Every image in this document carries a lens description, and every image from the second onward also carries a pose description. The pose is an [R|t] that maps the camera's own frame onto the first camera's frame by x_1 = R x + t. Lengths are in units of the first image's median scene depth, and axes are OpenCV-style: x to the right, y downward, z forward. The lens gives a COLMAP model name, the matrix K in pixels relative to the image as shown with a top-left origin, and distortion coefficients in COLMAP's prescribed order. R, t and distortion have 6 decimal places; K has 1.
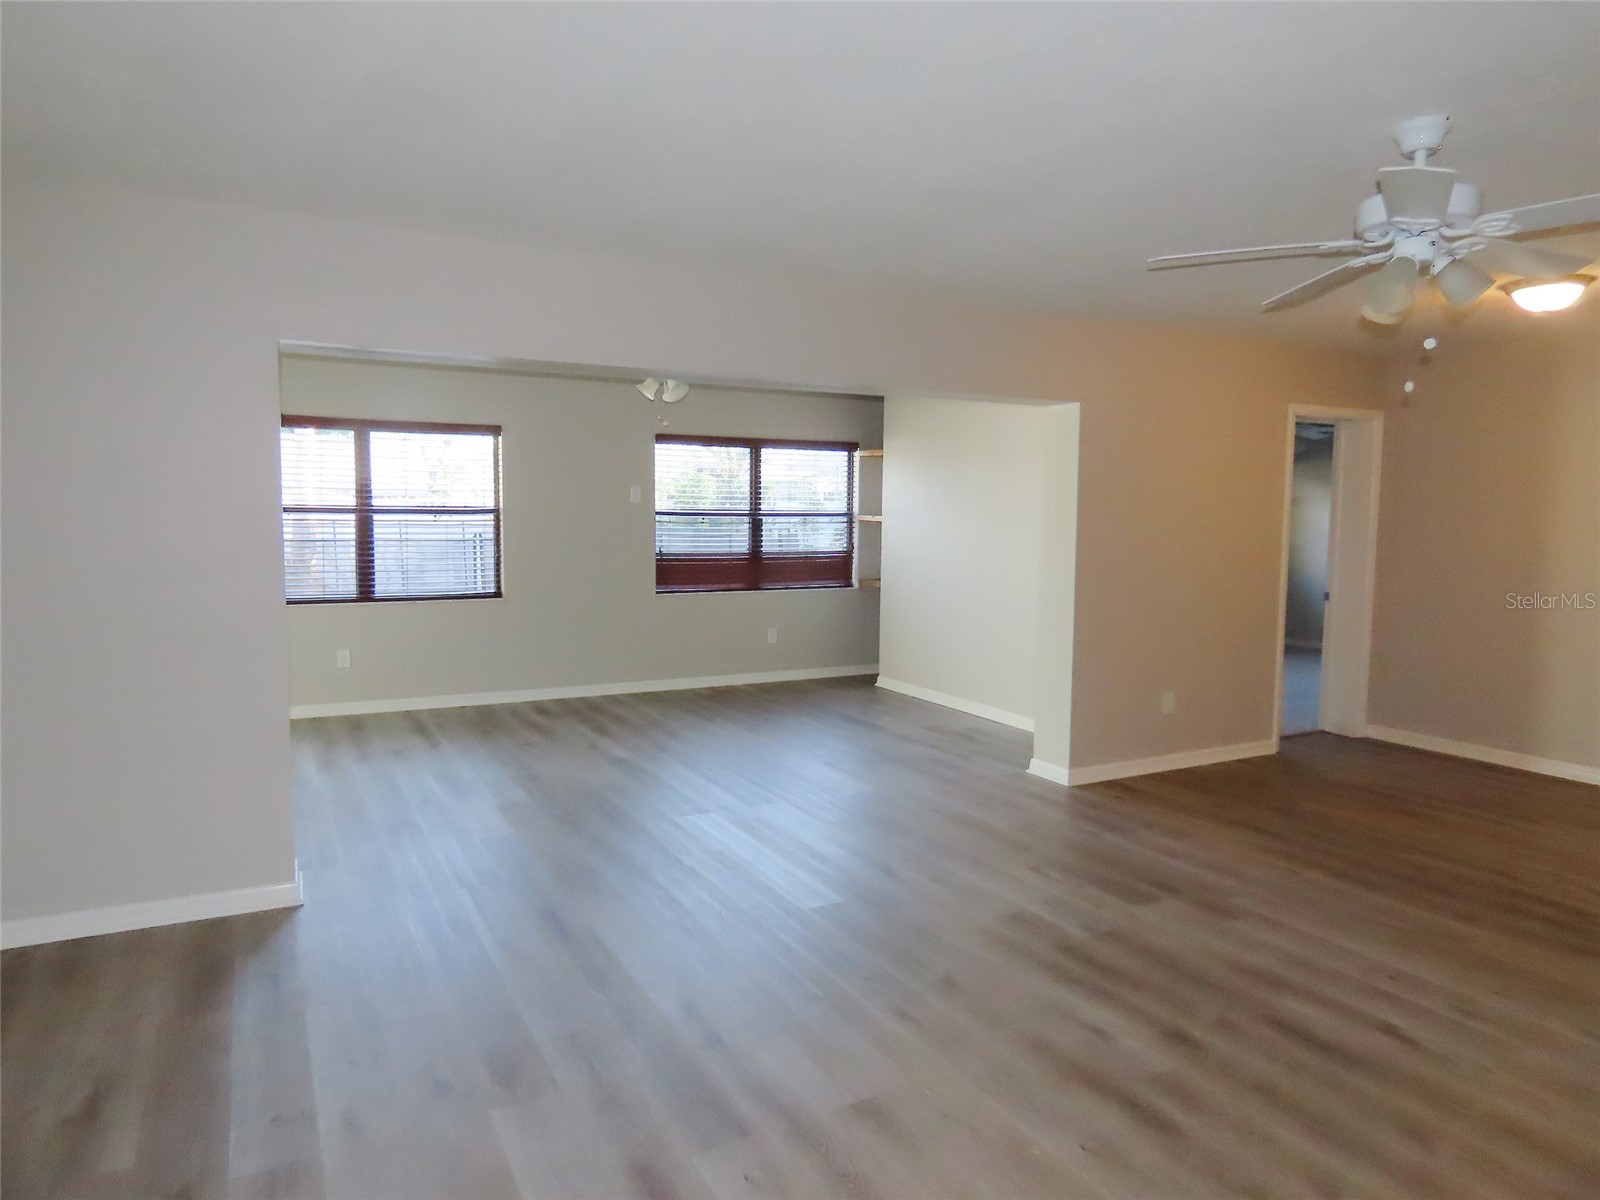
lens RADIAL K [[1010.1, 0, 802.9], [0, 1010.1, 598.3], [0, 0, 1]] dist [-0.006083, 0.000735]
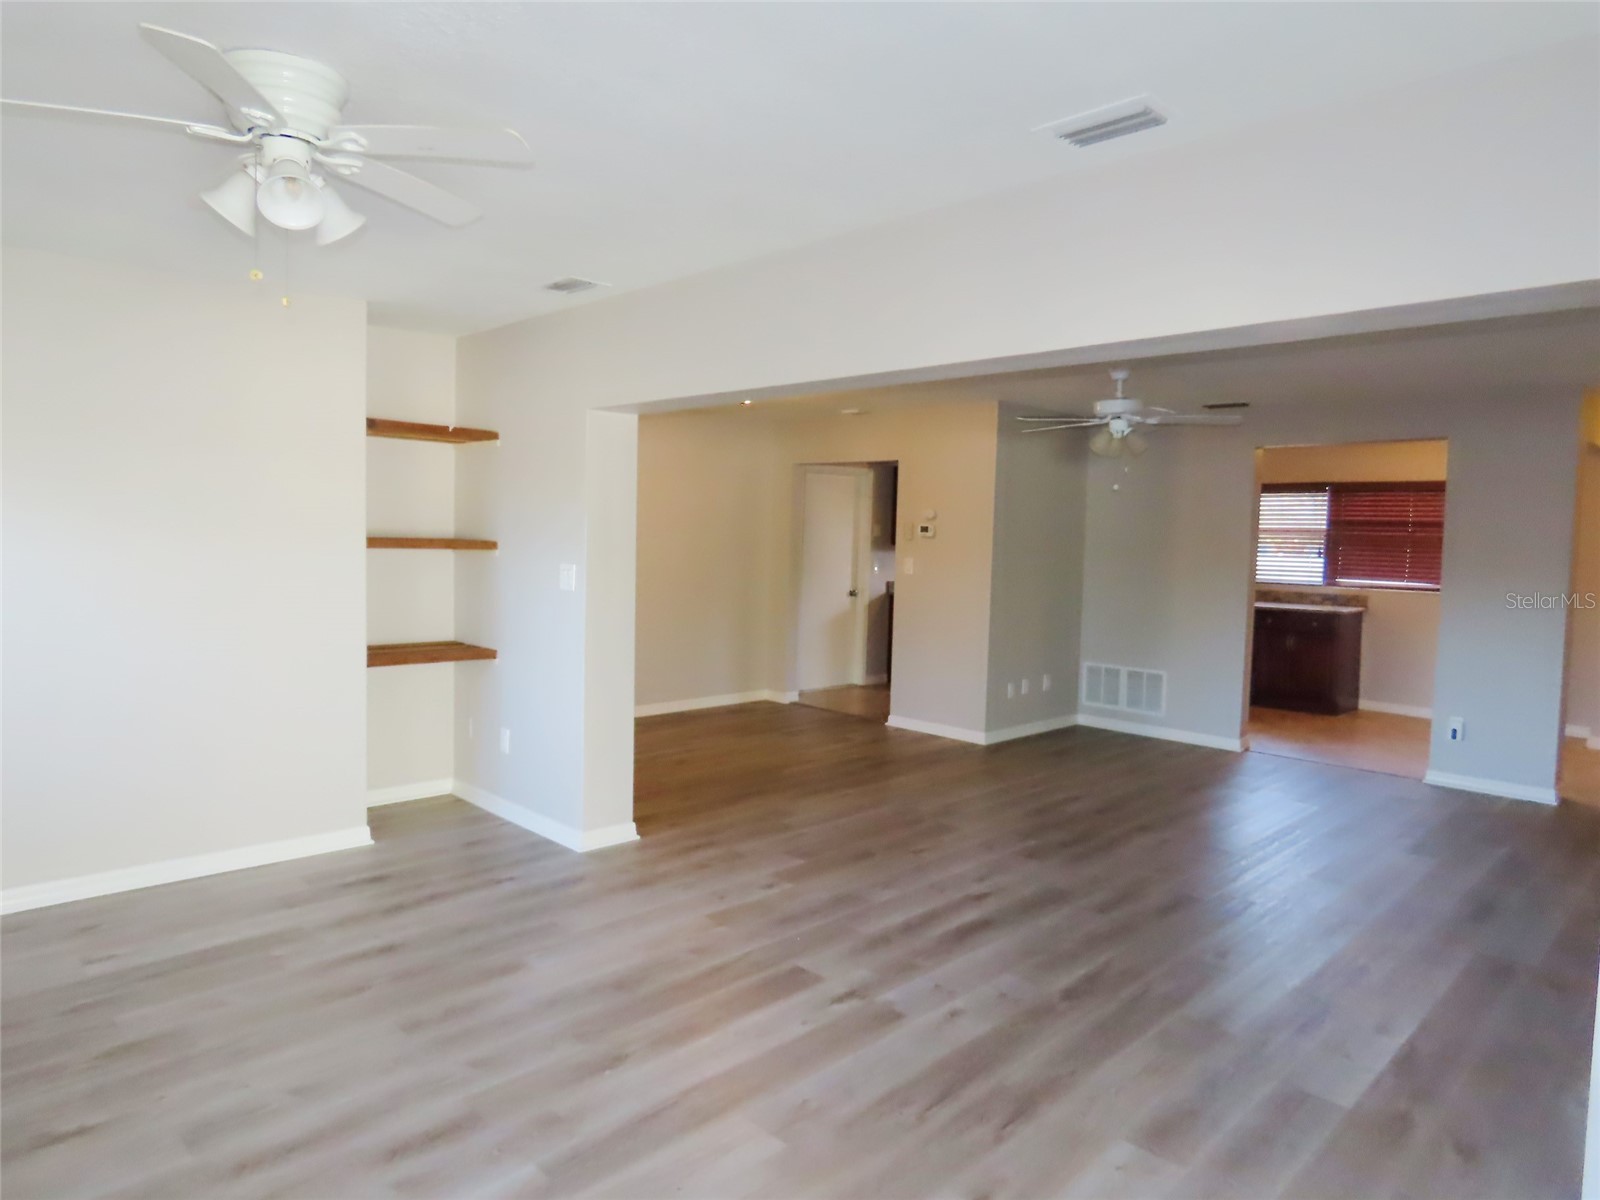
lens RADIAL K [[995.1, 0, 823.5], [0, 995.1, 603.5], [0, 0, 1]] dist [-0.008145, -0.001283]
pose [[-0.289327, -0.083476, 0.953583, -0.417854], [0.054850, 0.993108, 0.103578, -0.071760], [-0.955657, 0.082273, -0.282755, 0.729216]]
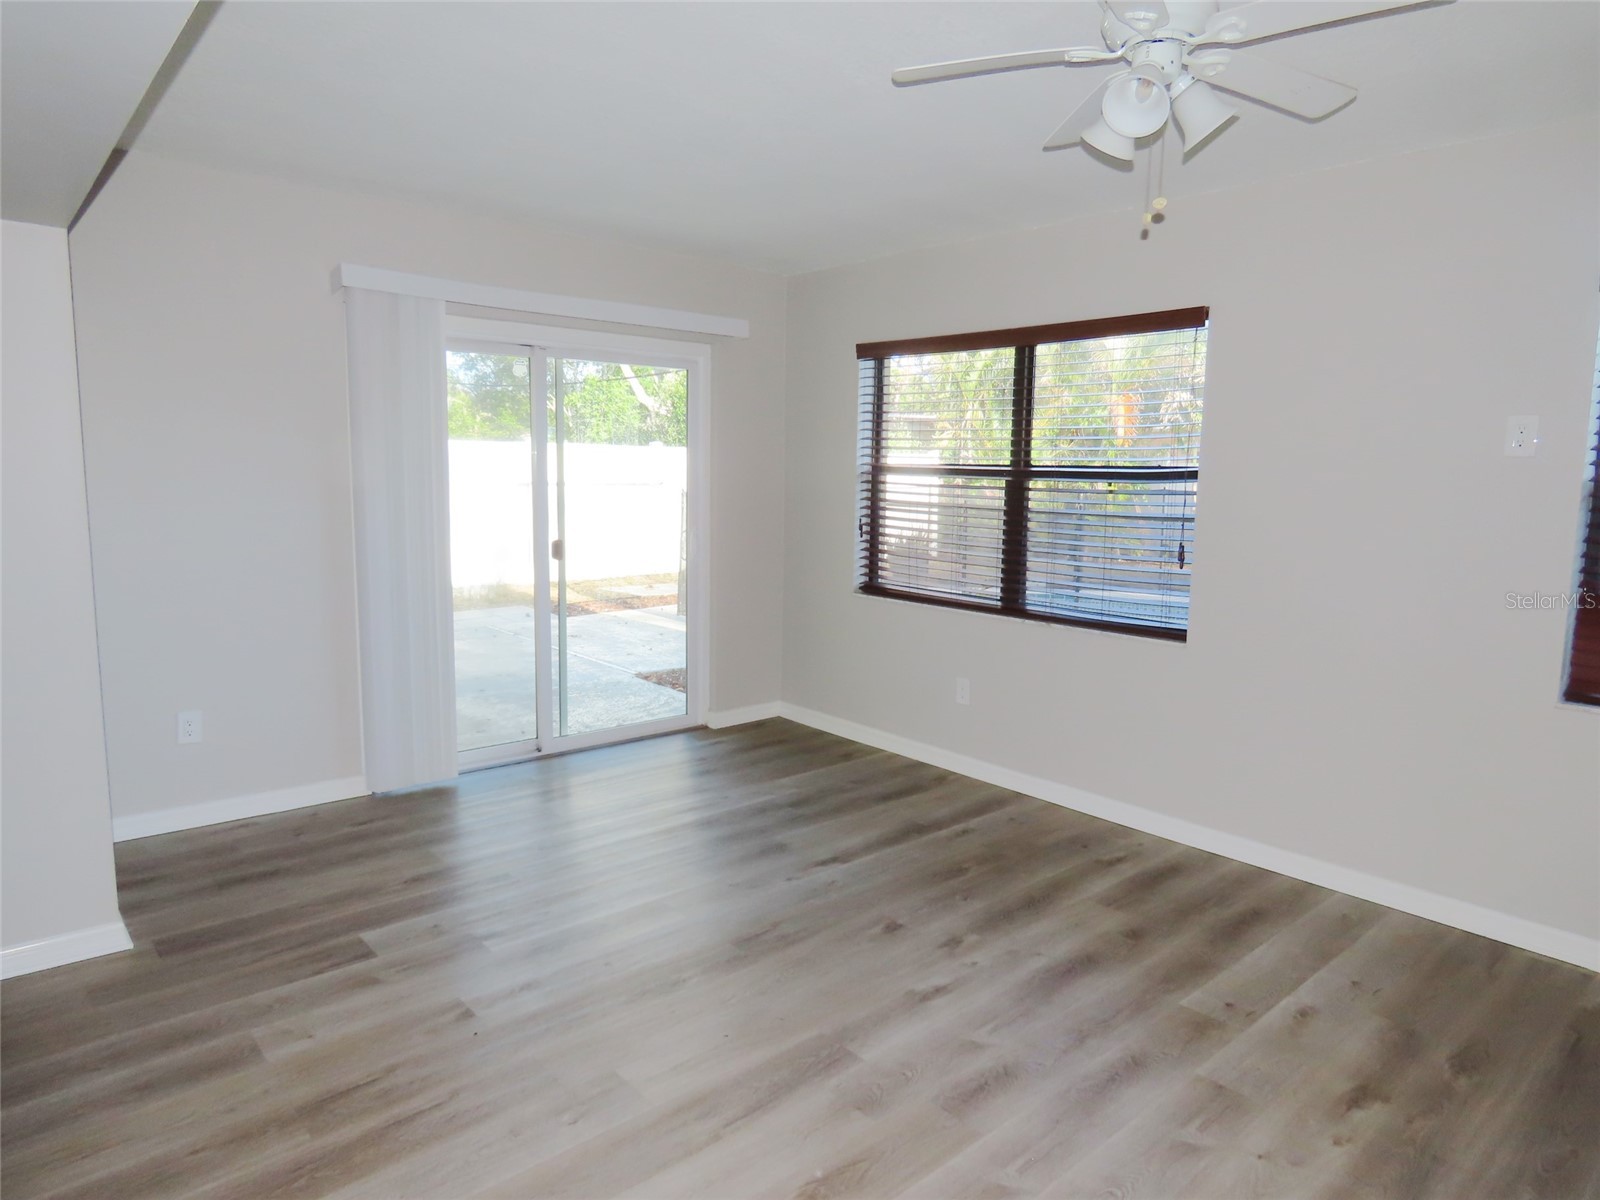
lens RADIAL K [[1010.1, 0, 802.9], [0, 1010.1, 598.3], [0, 0, 1]] dist [-0.006083, 0.000735]
pose [[0.208875, 0.114706, -0.971192, 0.148710], [-0.097523, 0.990590, 0.096023, -0.049480], [0.973068, 0.074657, 0.218096, 0.645832]]
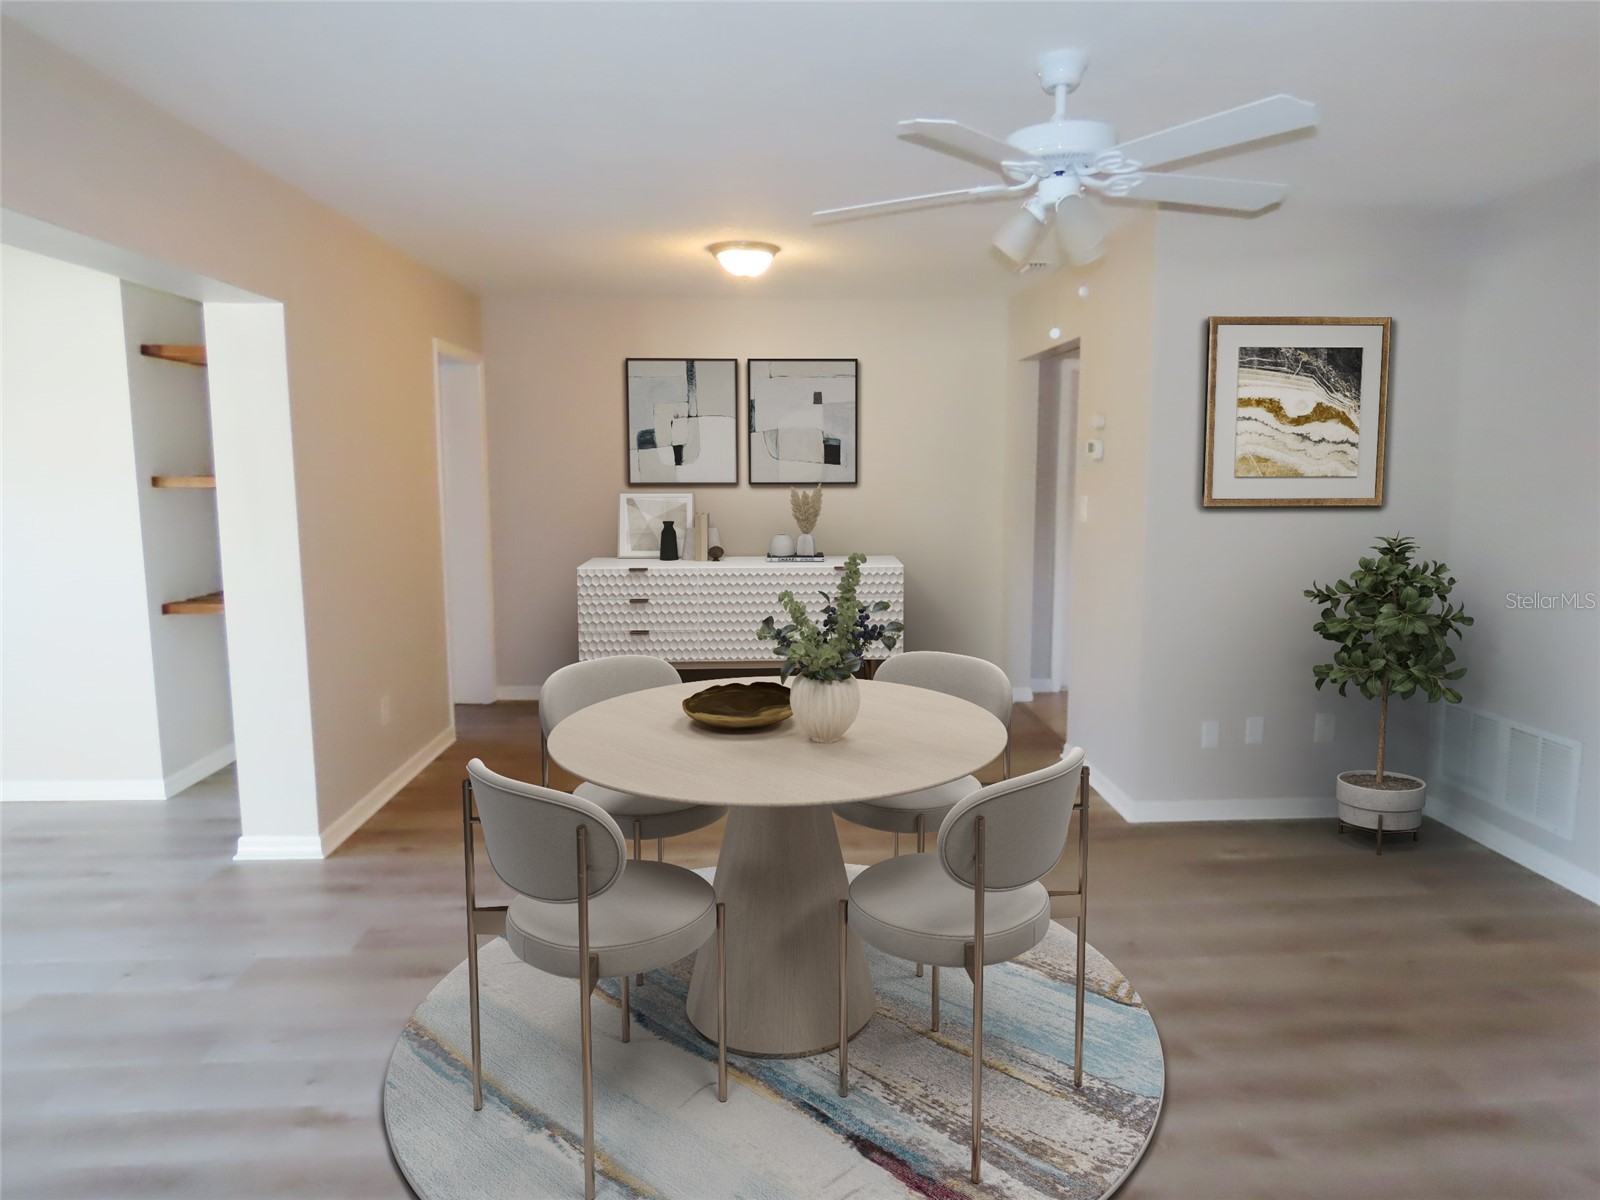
lens RADIAL K [[1010.1, 0, 802.9], [0, 1010.1, 598.3], [0, 0, 1]] dist [-0.006083, 0.000735]
pose [[0.429398, -0.124255, 0.894527, -0.134606], [0.081937, 0.991765, 0.098430, -0.023561], [-0.899391, 0.031029, 0.436043, 0.263053]]
